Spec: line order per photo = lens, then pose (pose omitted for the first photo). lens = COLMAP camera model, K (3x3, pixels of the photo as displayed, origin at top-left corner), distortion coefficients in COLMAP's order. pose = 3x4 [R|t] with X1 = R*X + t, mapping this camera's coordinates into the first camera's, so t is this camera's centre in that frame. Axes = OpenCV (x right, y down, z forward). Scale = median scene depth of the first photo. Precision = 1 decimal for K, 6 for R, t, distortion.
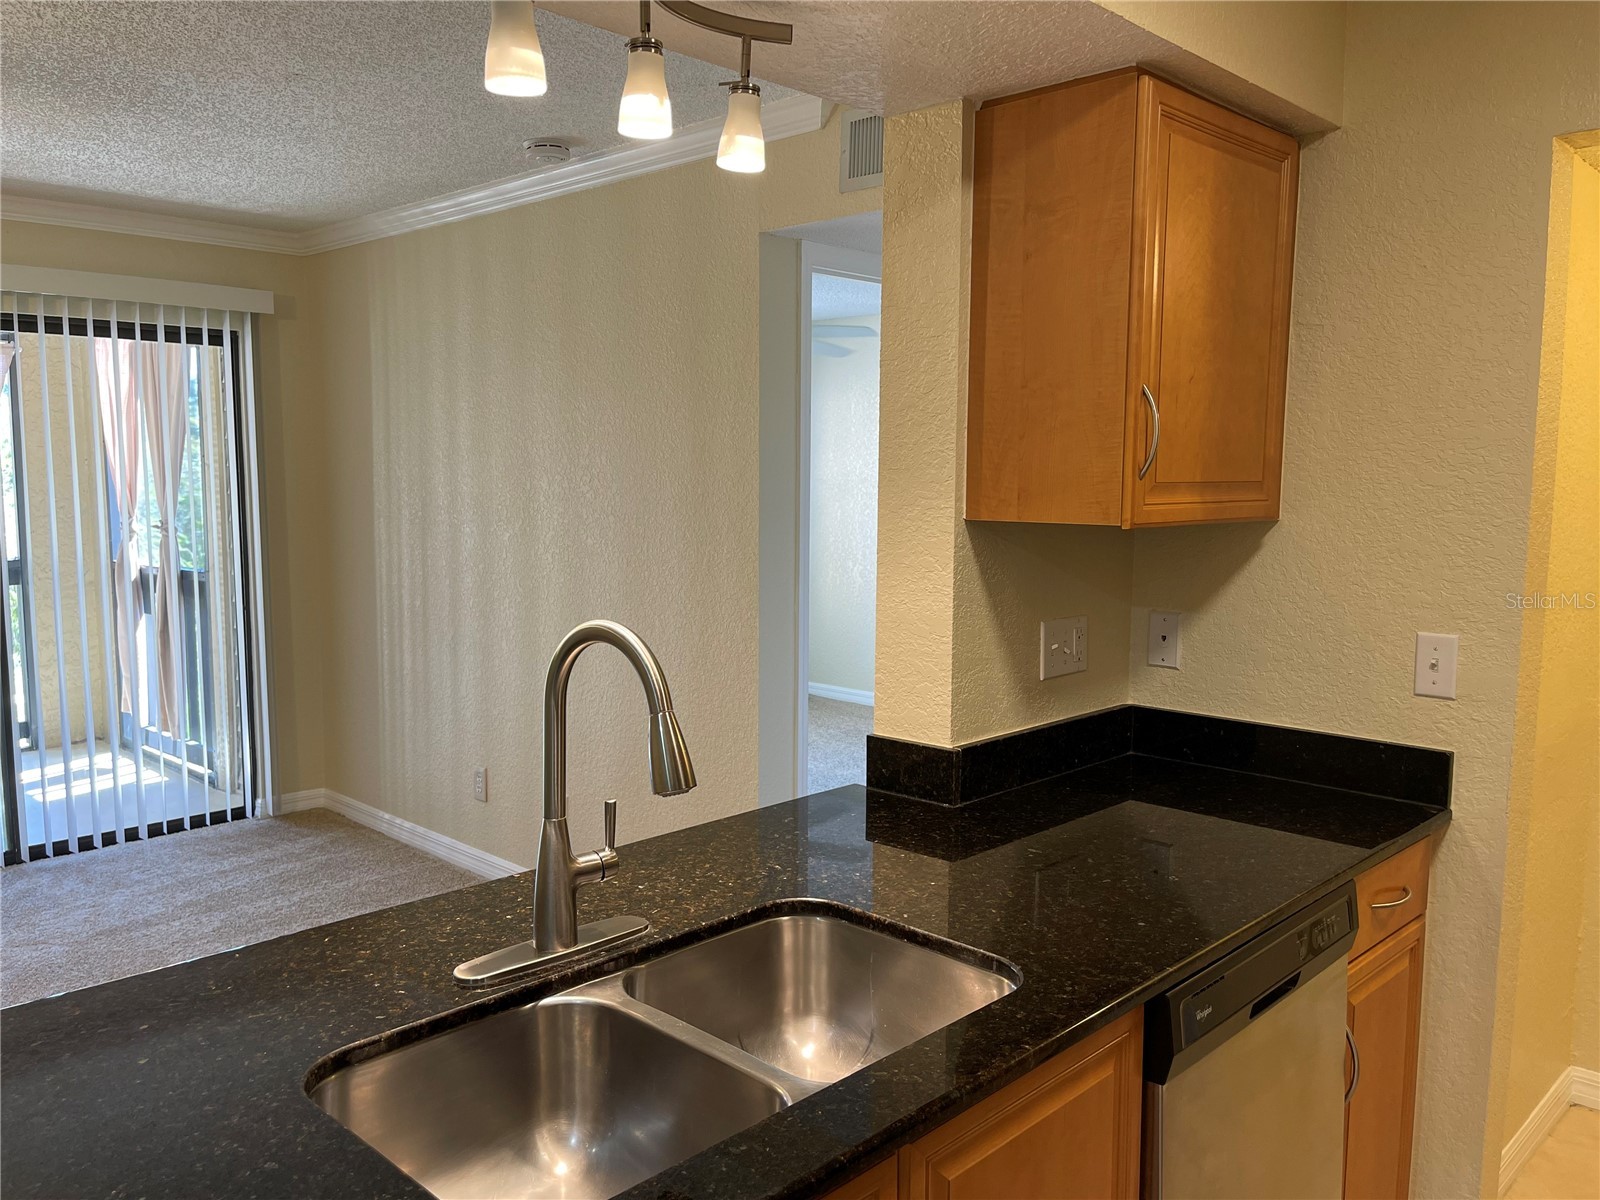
lens RADIAL K [[1253.1, 0, 789.5], [0, 1253.1, 605.0], [0, 0, 1]] dist [0.066152, -0.081065]
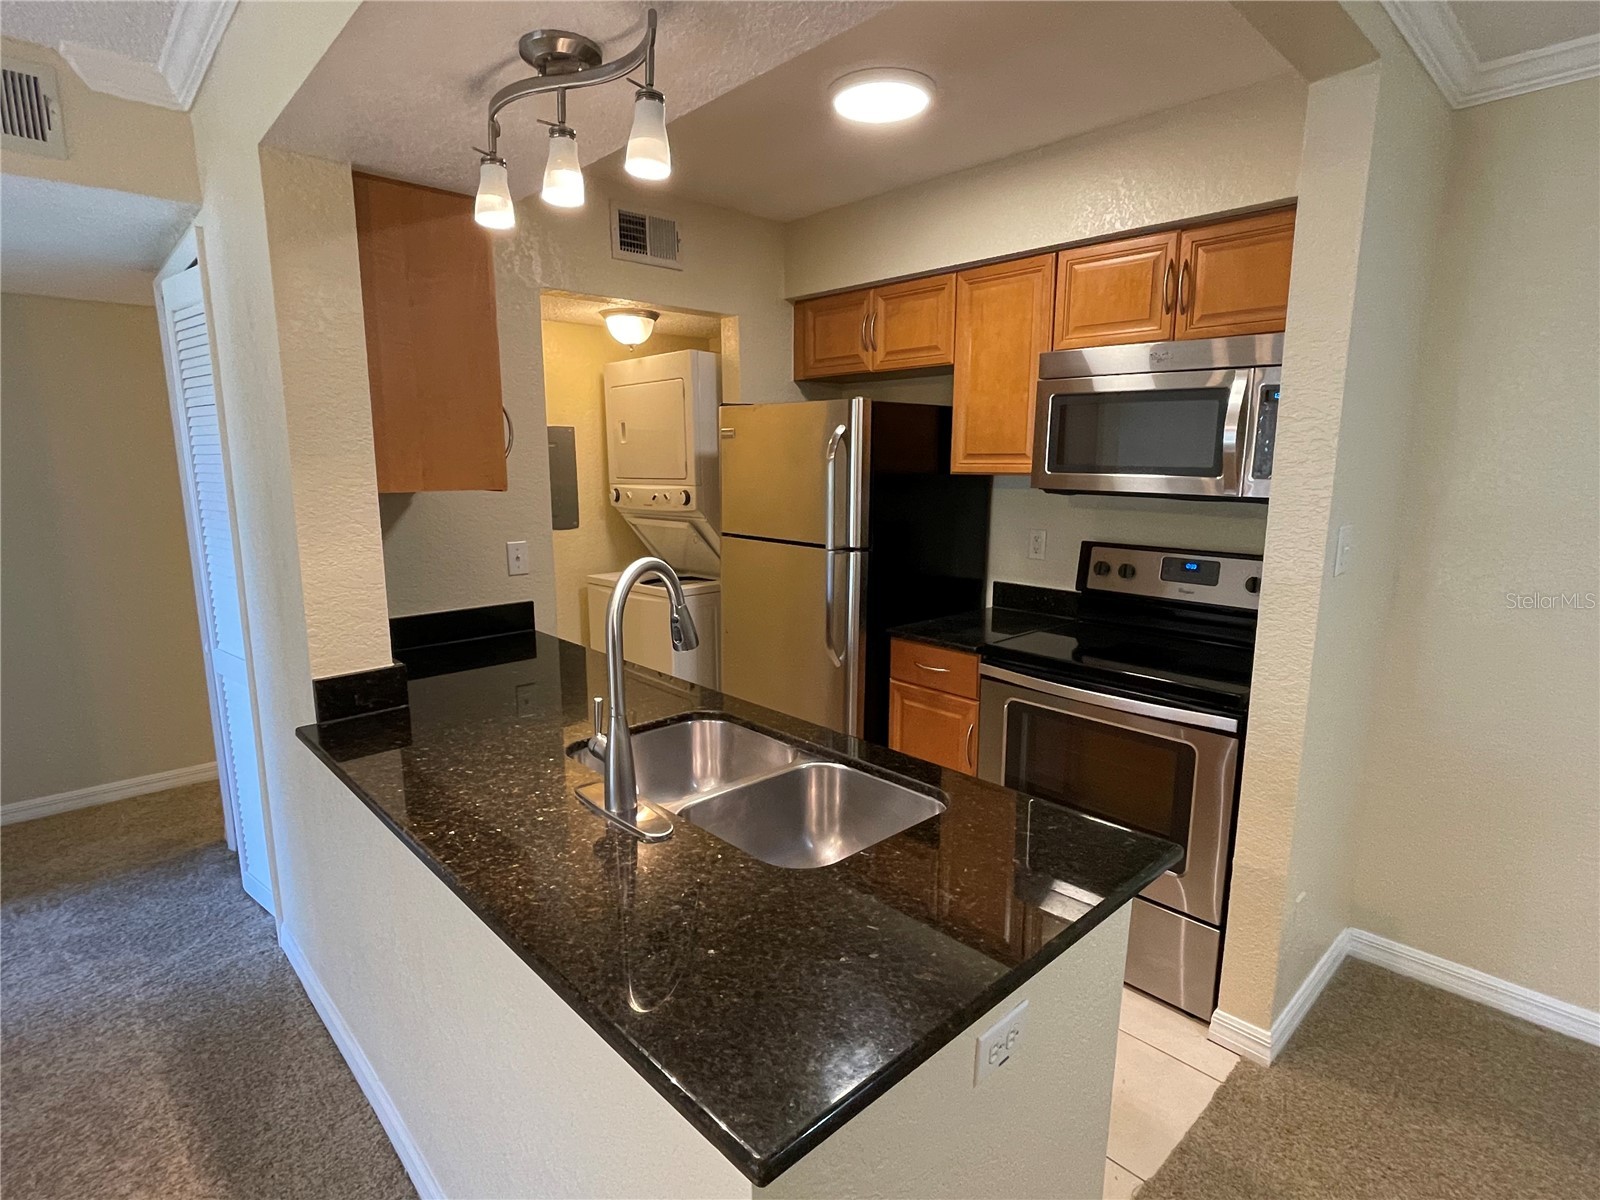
lens RADIAL K [[820.8, 0, 799.3], [0, 820.8, 602.1], [0, 0, 1]] dist [0.000951, -0.000188]
pose [[0.048131, -0.180630, 0.982373, -0.694909], [0.108846, 0.978604, 0.174604, -0.057485], [-0.992893, 0.098524, 0.066762, 0.501835]]
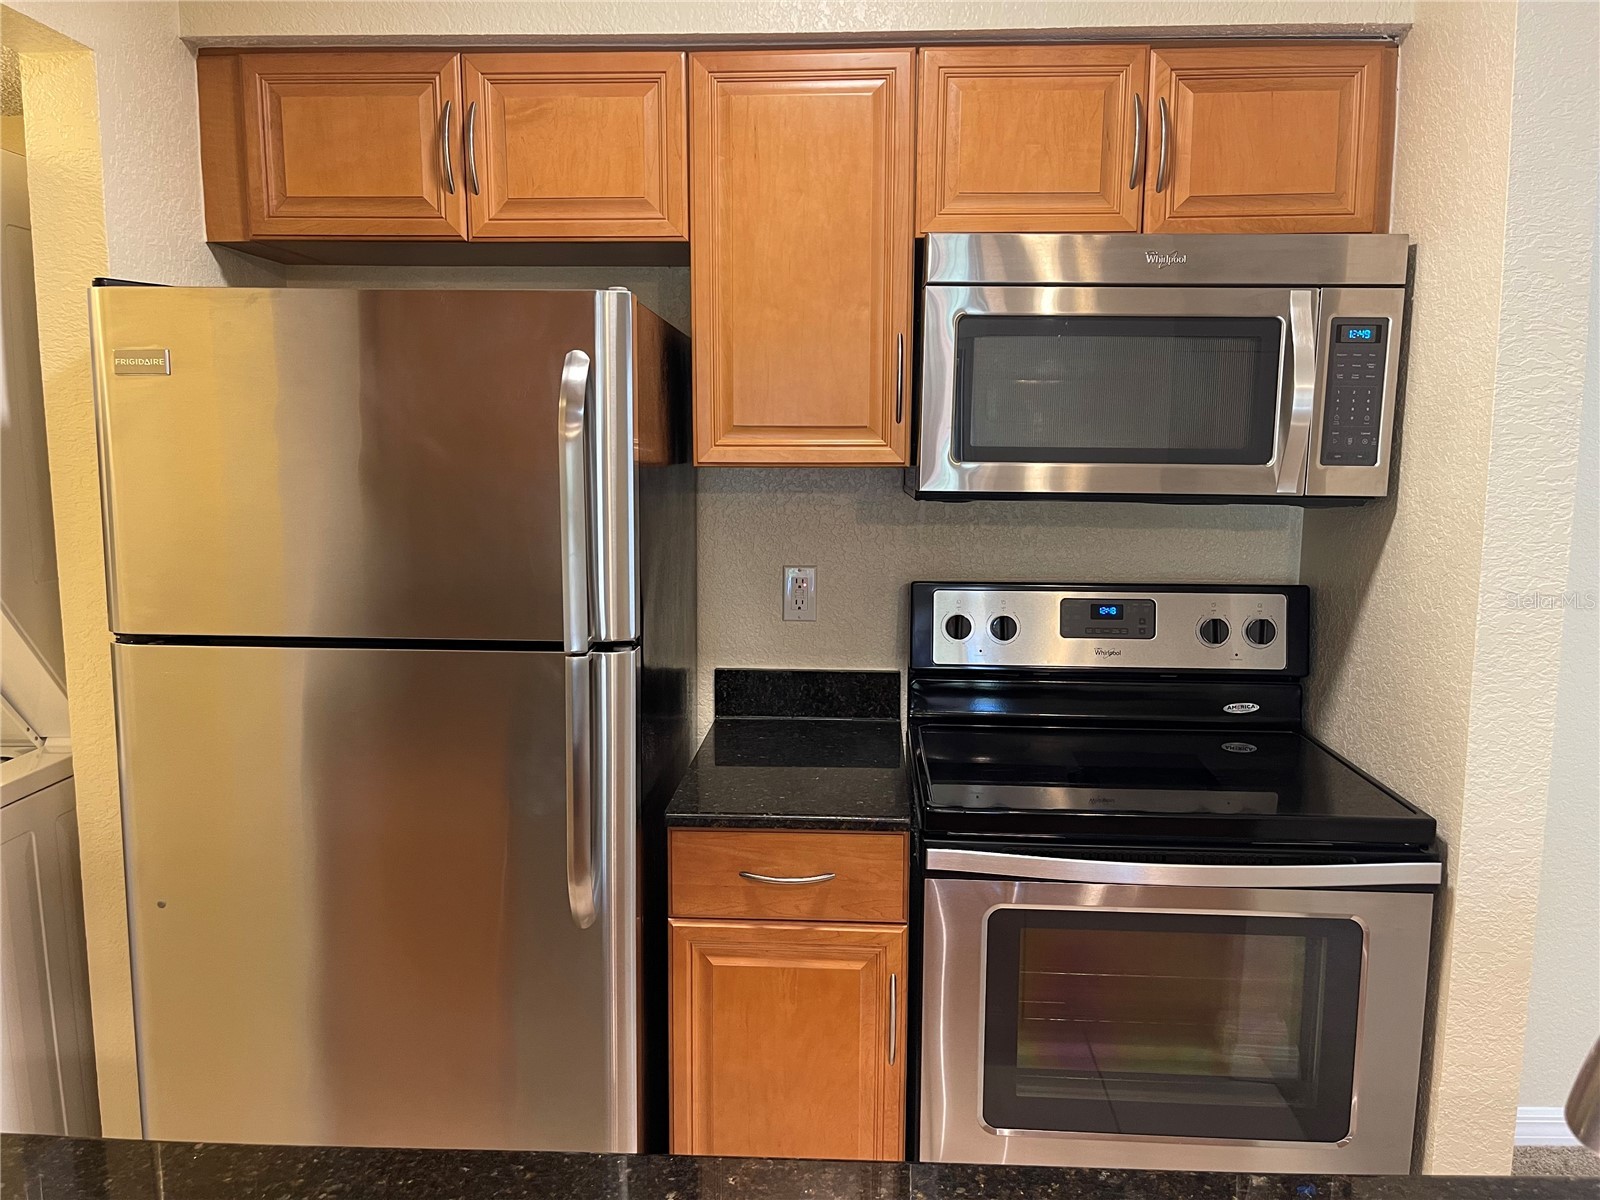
lens RADIAL K [[1208.0, 0, 787.6], [0, 1208.0, 600.6], [0, 0, 1]] dist [0.053811, -0.063087]
pose [[-0.662536, -0.107717, 0.741244, -0.113580], [0.074664, 0.975179, 0.208448, -0.091601], [-0.745299, 0.193449, -0.638049, 0.898069]]
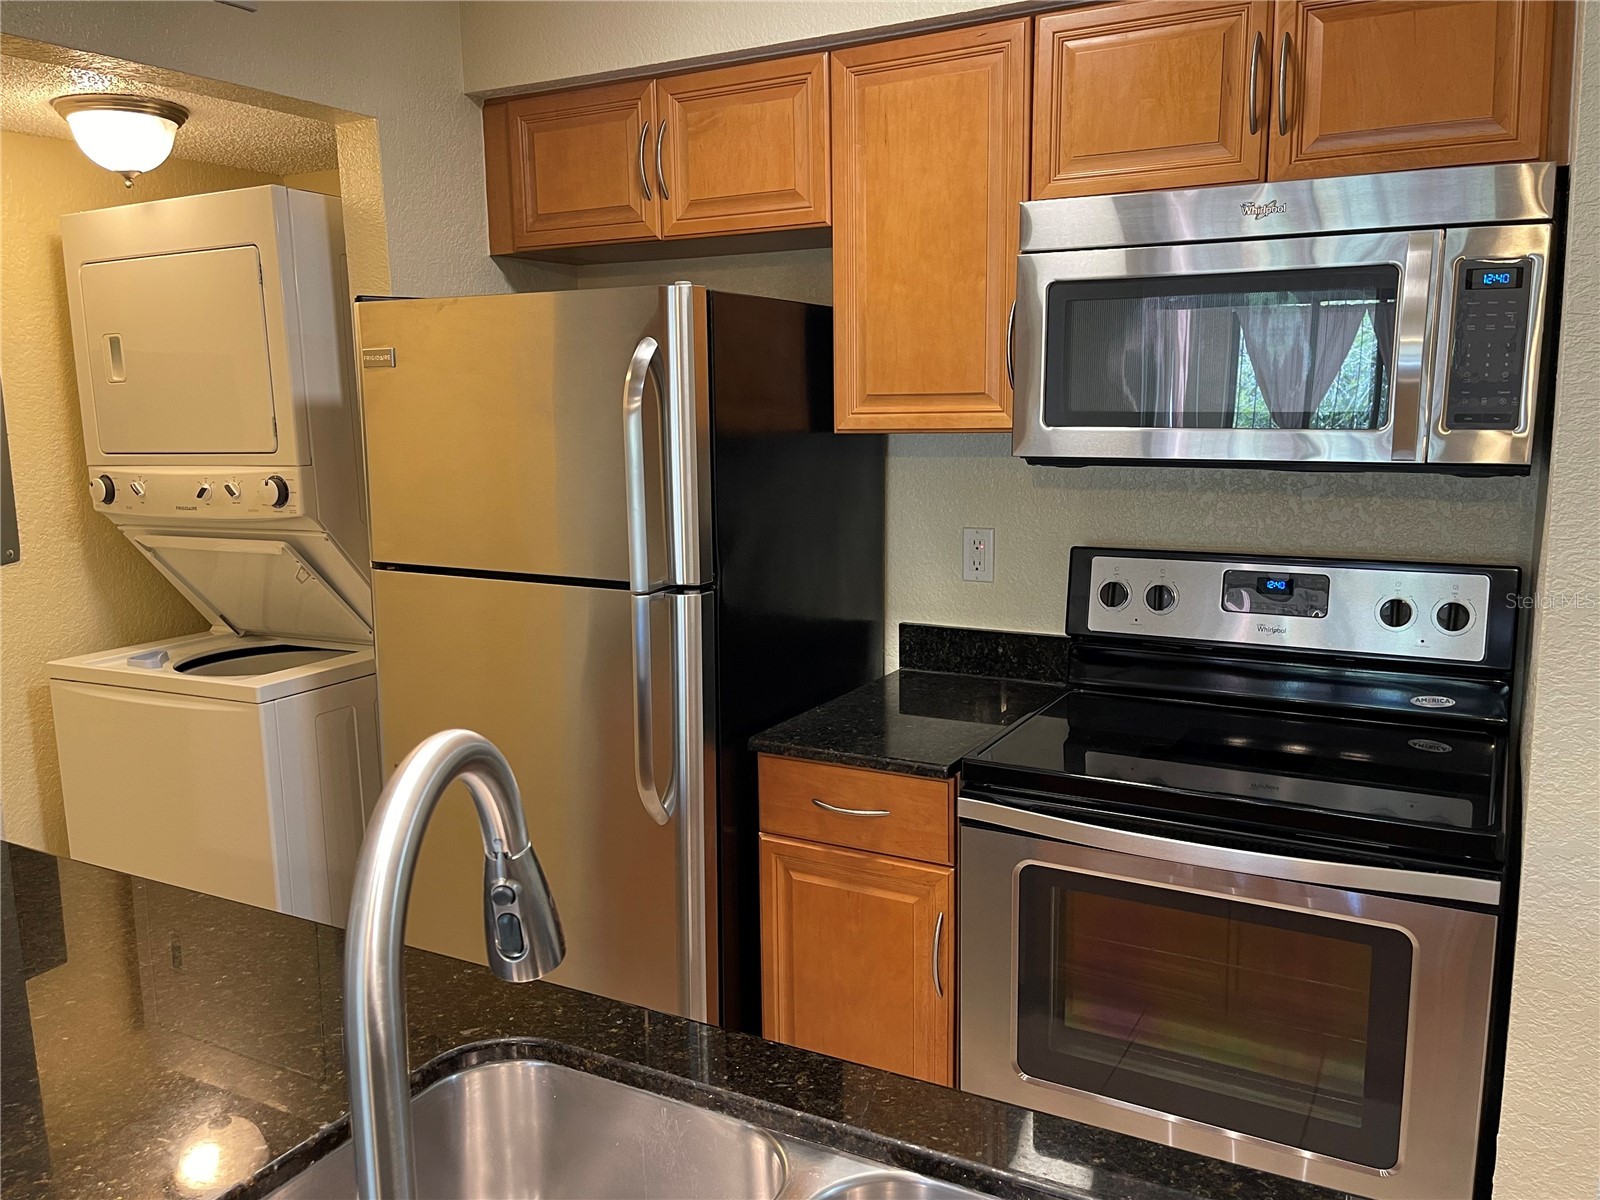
lens RADIAL K [[1253.1, 0, 794.3], [0, 1253.1, 600.4], [0, 0, 1]] dist [0.066152, -0.081065]
pose [[-0.267777, -0.155924, 0.950780, -0.386060], [0.117767, 0.974122, 0.192920, -0.073941], [-0.956256, 0.163630, -0.242485, 0.645305]]
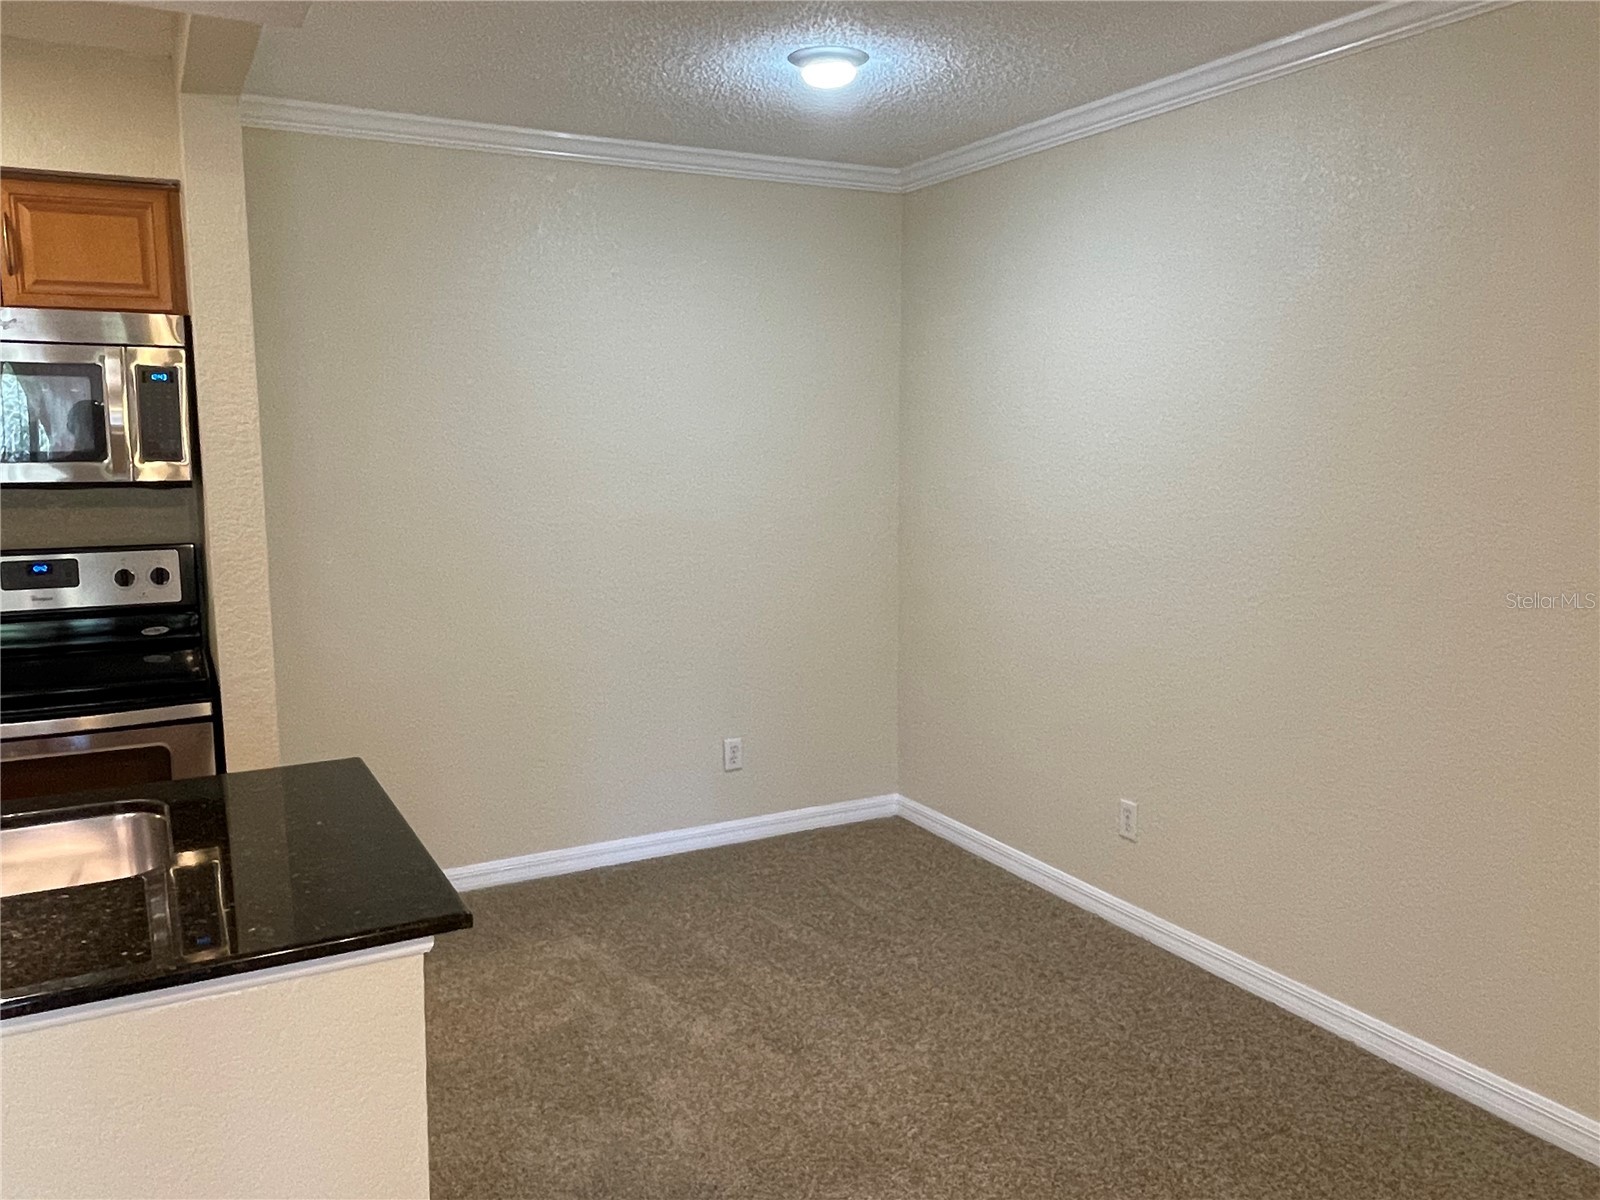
lens RADIAL K [[1208.0, 0, 774.2], [0, 1208.0, 601.4], [0, 0, 1]] dist [0.053811, -0.063087]
pose [[-0.949480, -0.047224, 0.310253, -0.801961], [0.030866, 0.969768, 0.242071, -0.130886], [-0.312305, 0.239418, -0.919318, 1.096591]]
